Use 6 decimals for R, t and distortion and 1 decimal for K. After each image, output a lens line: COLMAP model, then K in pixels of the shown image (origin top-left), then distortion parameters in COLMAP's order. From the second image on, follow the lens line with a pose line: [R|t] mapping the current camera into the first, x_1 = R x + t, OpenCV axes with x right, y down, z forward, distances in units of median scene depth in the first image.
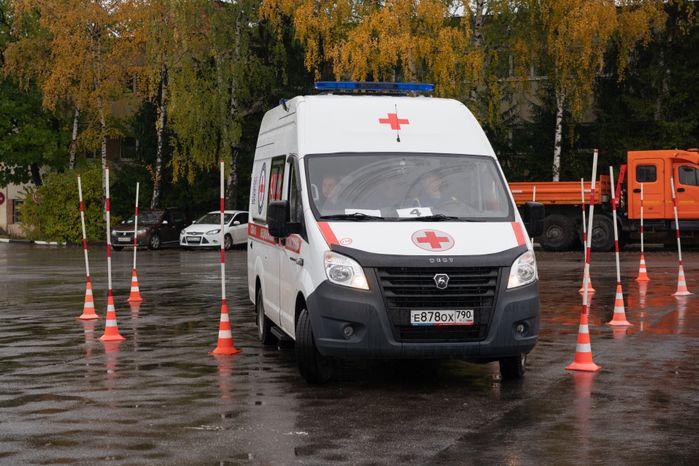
lens RADIAL K [[1236.2, 0, 349.5], [0, 1236.2, 233.0], [0, 0, 1]] dist [0.189798, -0.045041]
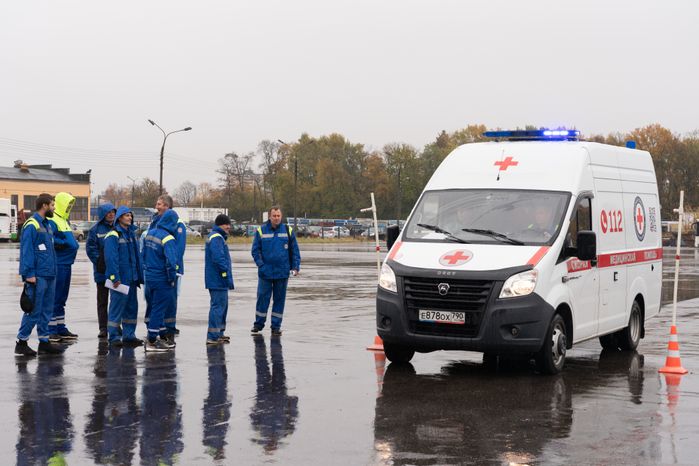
lens RADIAL K [[1182.1, 0, 349.5], [0, 1182.1, 233.0], [0, 0, 1]] dist [0.162874, -0.020441]
pose [[0.785386, 0.024962, -0.618502, 0.765997], [-0.034343, 0.999405, -0.003274, -0.012595], [0.618052, 0.023812, 0.785776, -0.042573]]
